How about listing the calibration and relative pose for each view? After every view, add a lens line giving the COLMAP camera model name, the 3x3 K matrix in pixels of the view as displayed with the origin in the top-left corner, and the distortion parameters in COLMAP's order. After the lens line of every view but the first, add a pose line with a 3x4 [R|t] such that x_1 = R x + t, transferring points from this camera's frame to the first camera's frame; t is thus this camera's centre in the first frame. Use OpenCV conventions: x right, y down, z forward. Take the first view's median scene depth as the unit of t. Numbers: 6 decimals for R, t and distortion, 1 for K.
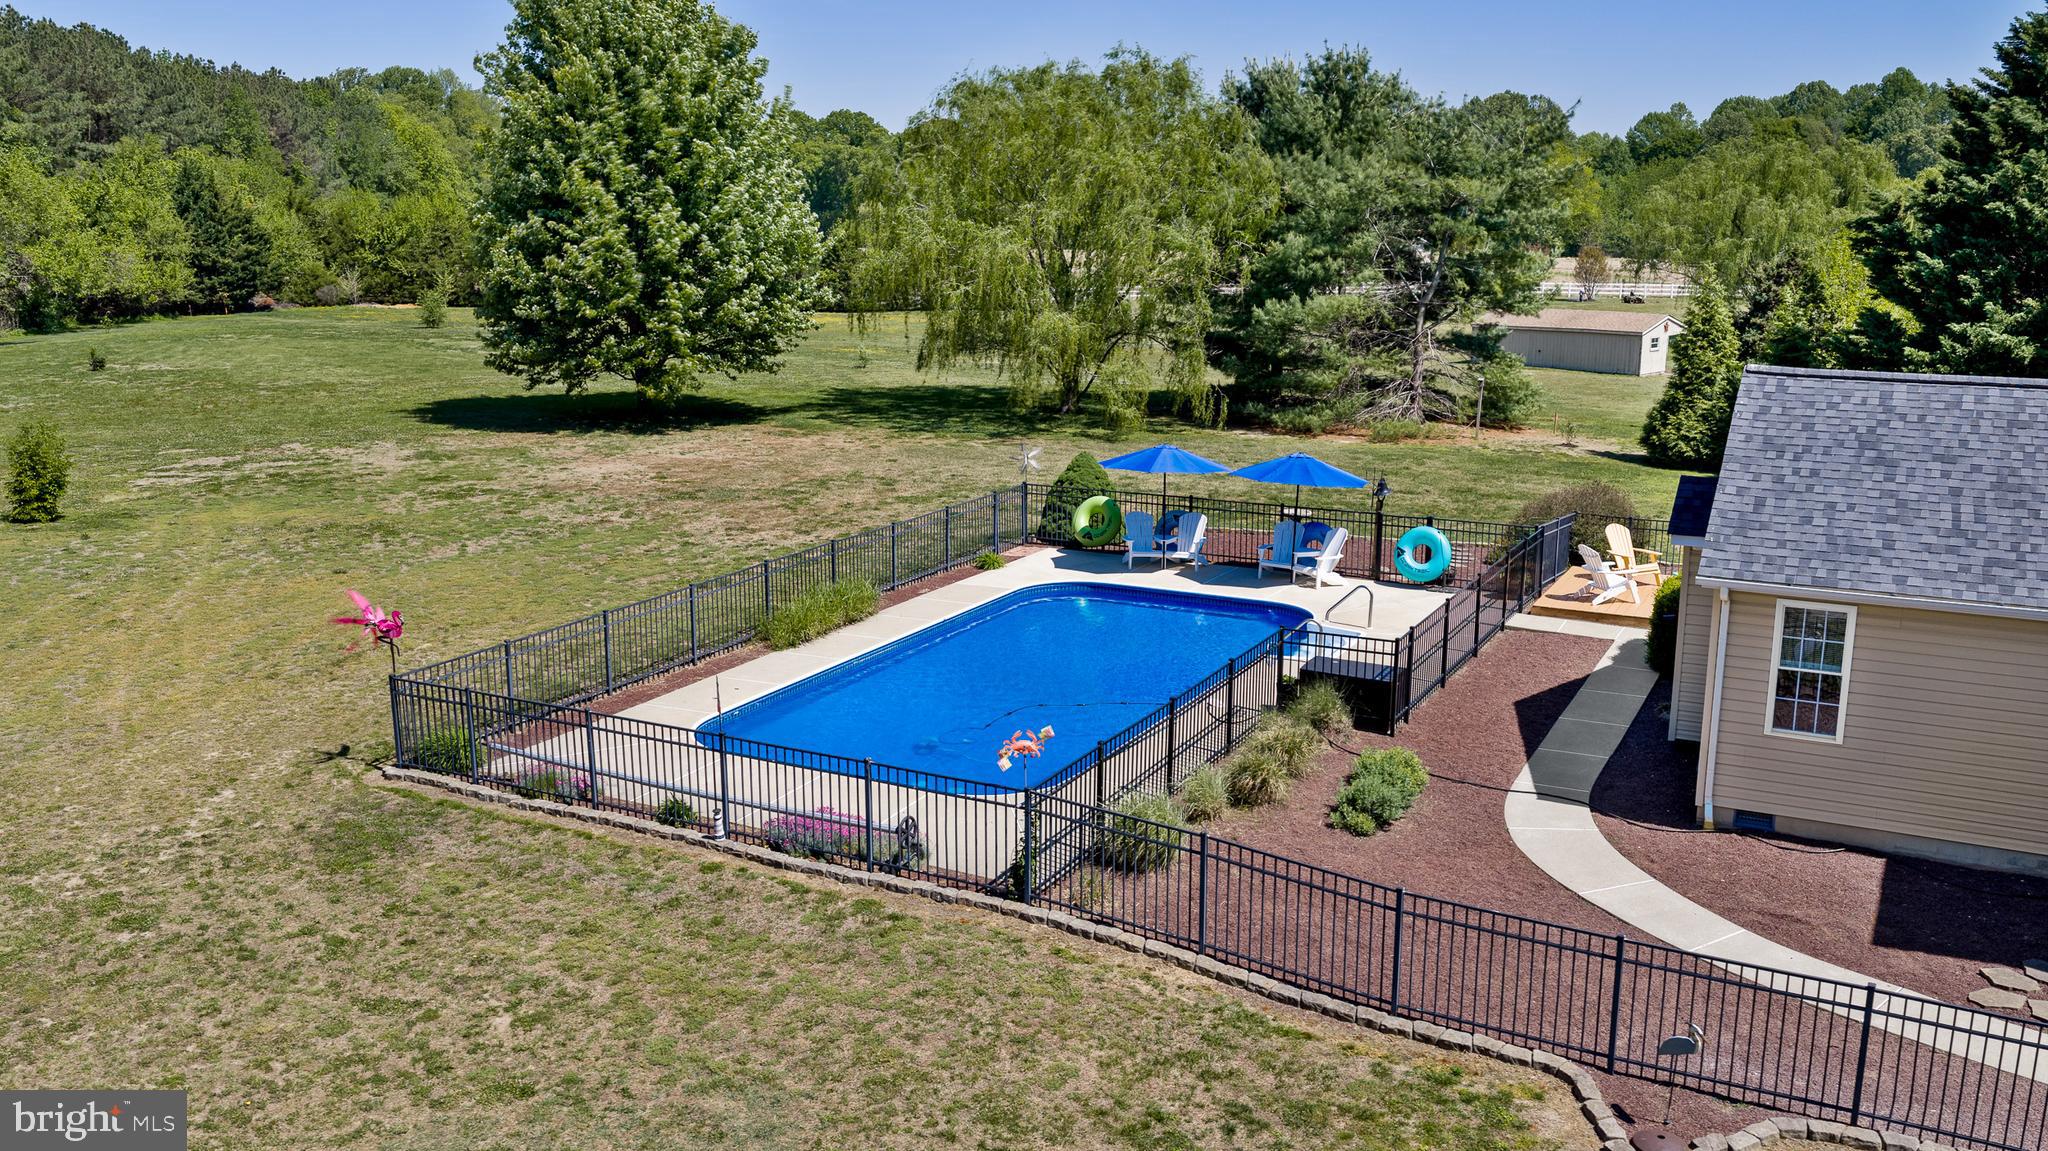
lens RADIAL K [[1696.4, 0, 1024.0], [0, 1696.4, 575.5], [0, 0, 1]] dist [0.004304, -0.009010]
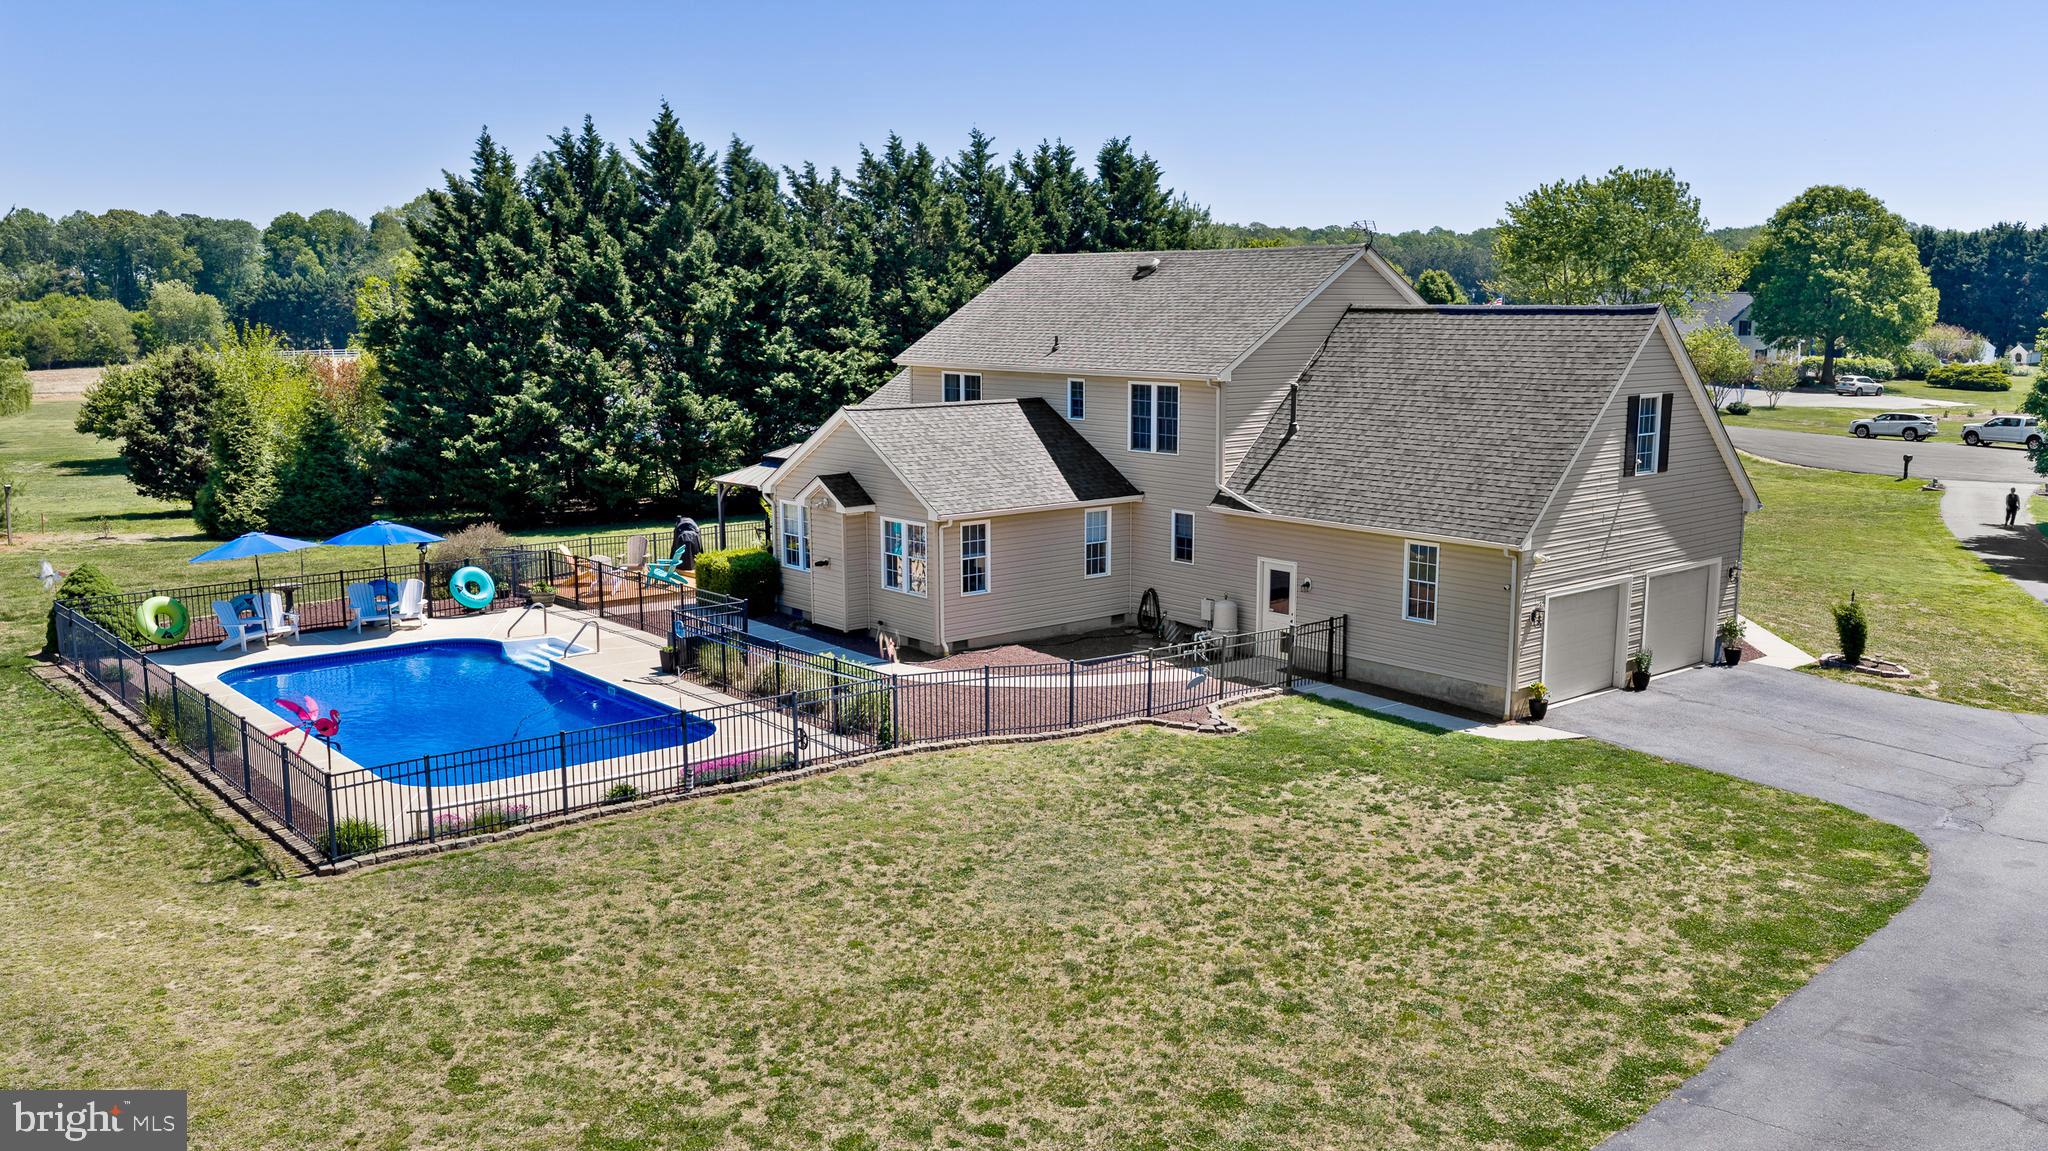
lens RADIAL K [[1705.7, 0, 1024.0], [0, 1705.7, 575.5], [0, 0, 1]] dist [0.013095, 0.003386]
pose [[0.375313, -0.149321, 0.914791, -1.331423], [0.202842, 0.976247, 0.076132, -0.060583], [-0.904431, 0.156985, 0.396687, 0.212813]]
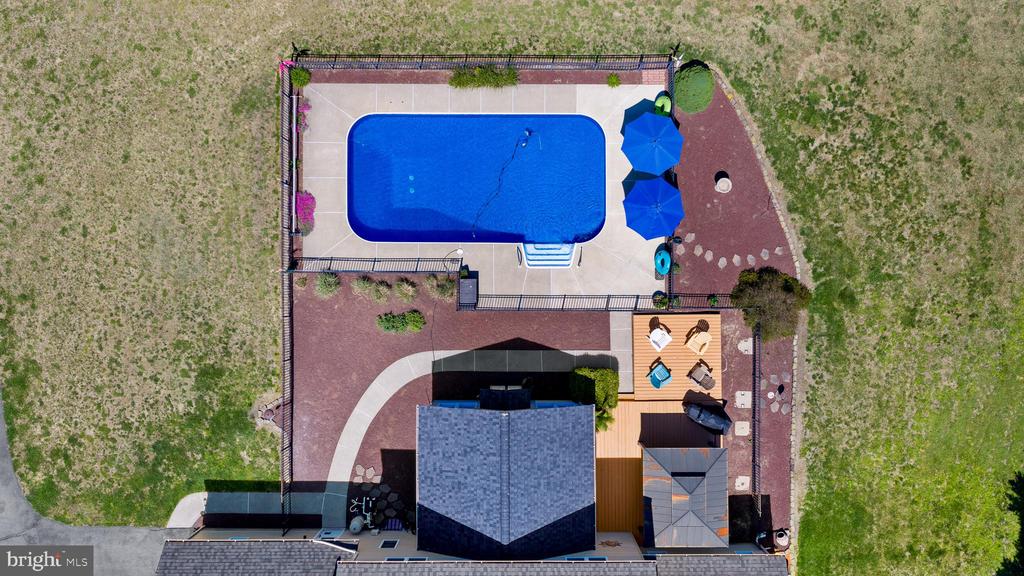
lens RADIAL K [[848.2, 0, 512.0], [0, 848.2, 288.0], [0, 0, 1]] dist [0.004304, -0.009010]
pose [[0.471605, 0.881775, -0.007883, 0.303656], [-0.188443, 0.109511, 0.975959, -1.904409], [0.861440, -0.458781, 0.217810, 0.947641]]
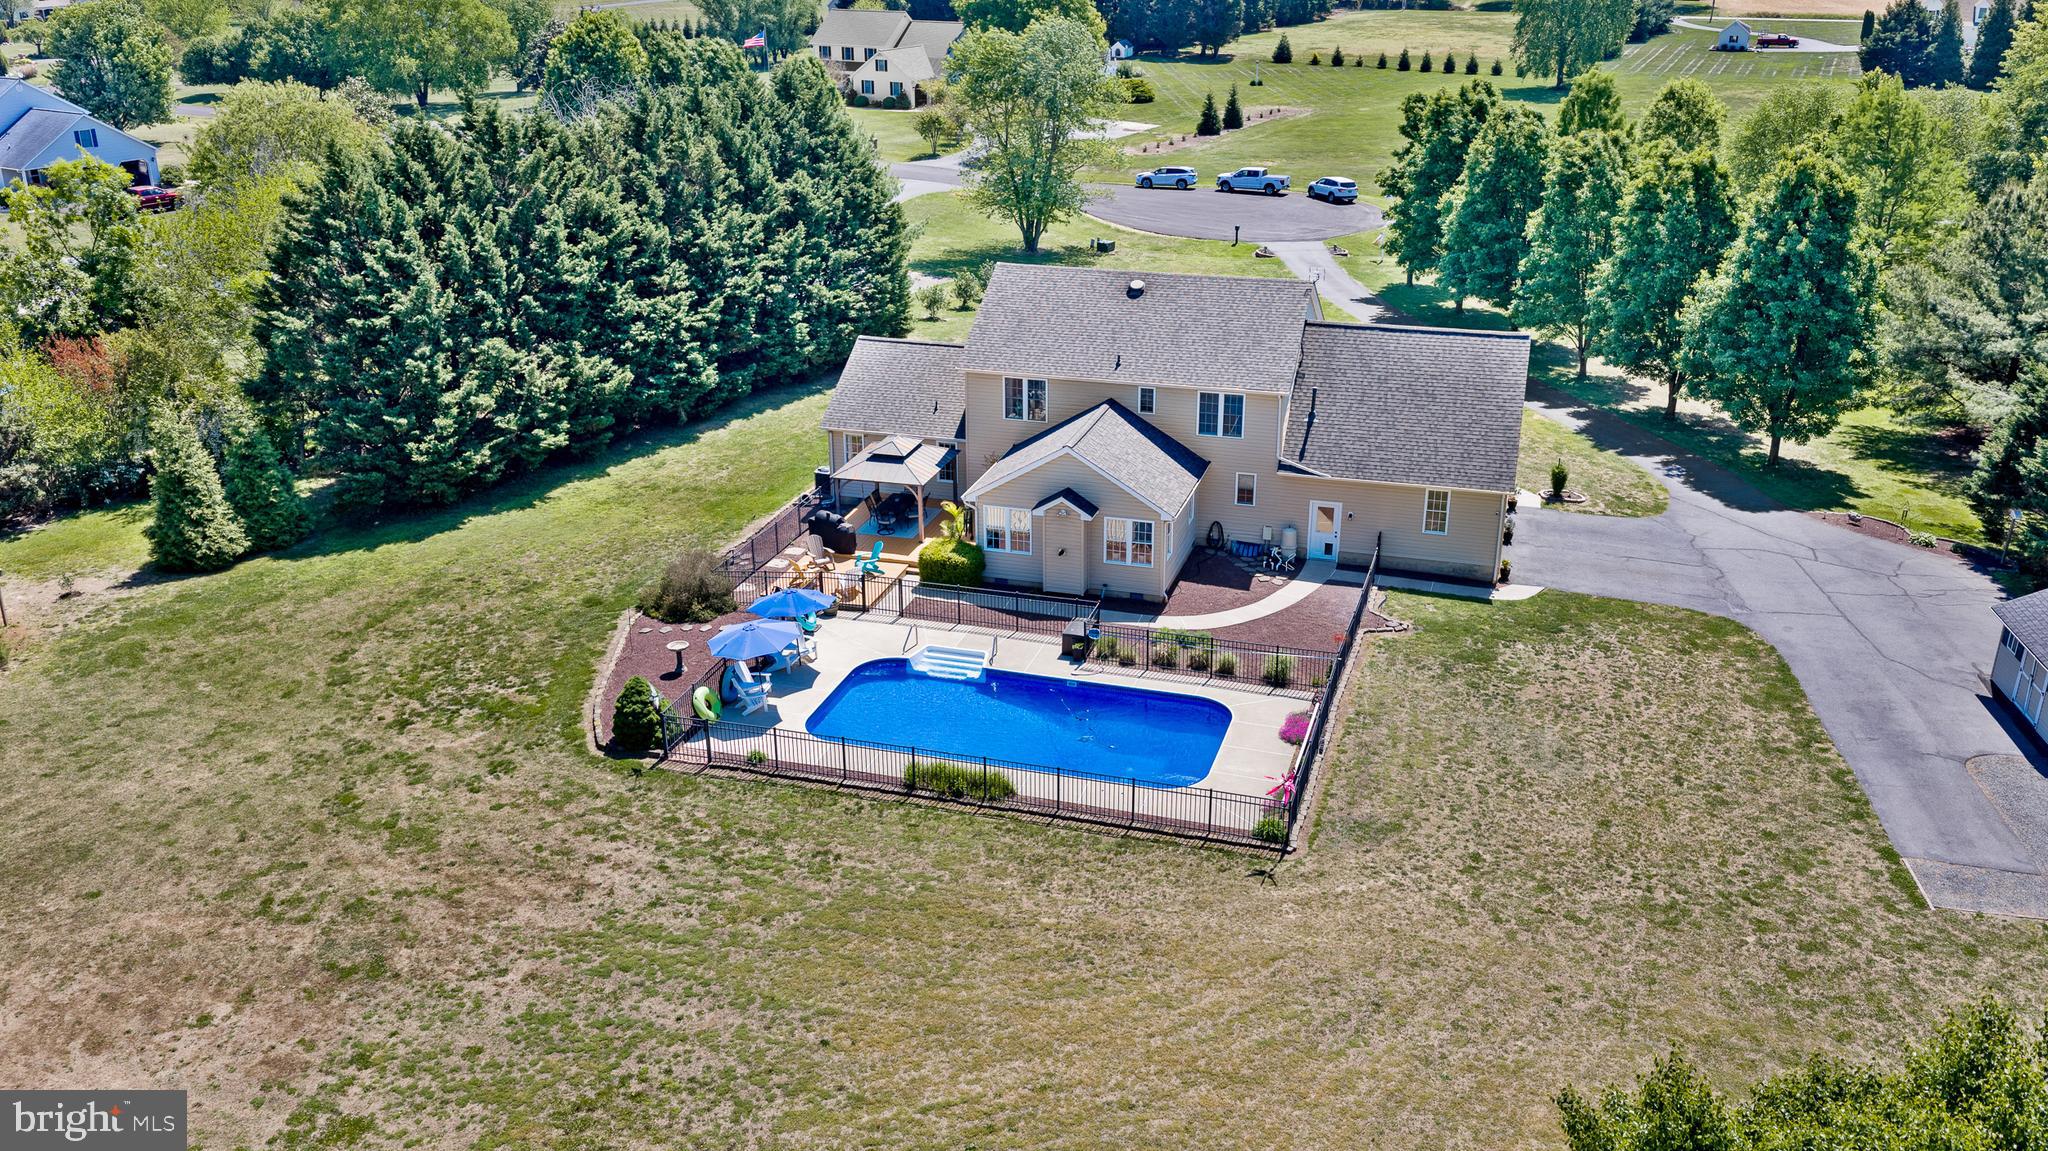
lens RADIAL K [[1696.4, 0, 1024.0], [0, 1696.4, 575.5], [0, 0, 1]] dist [0.004304, -0.009010]
pose [[-0.193404, -0.366618, 0.910048, -2.257510], [0.220138, 0.887695, 0.404397, -1.158713], [-0.956104, 0.278548, -0.090977, 1.597635]]
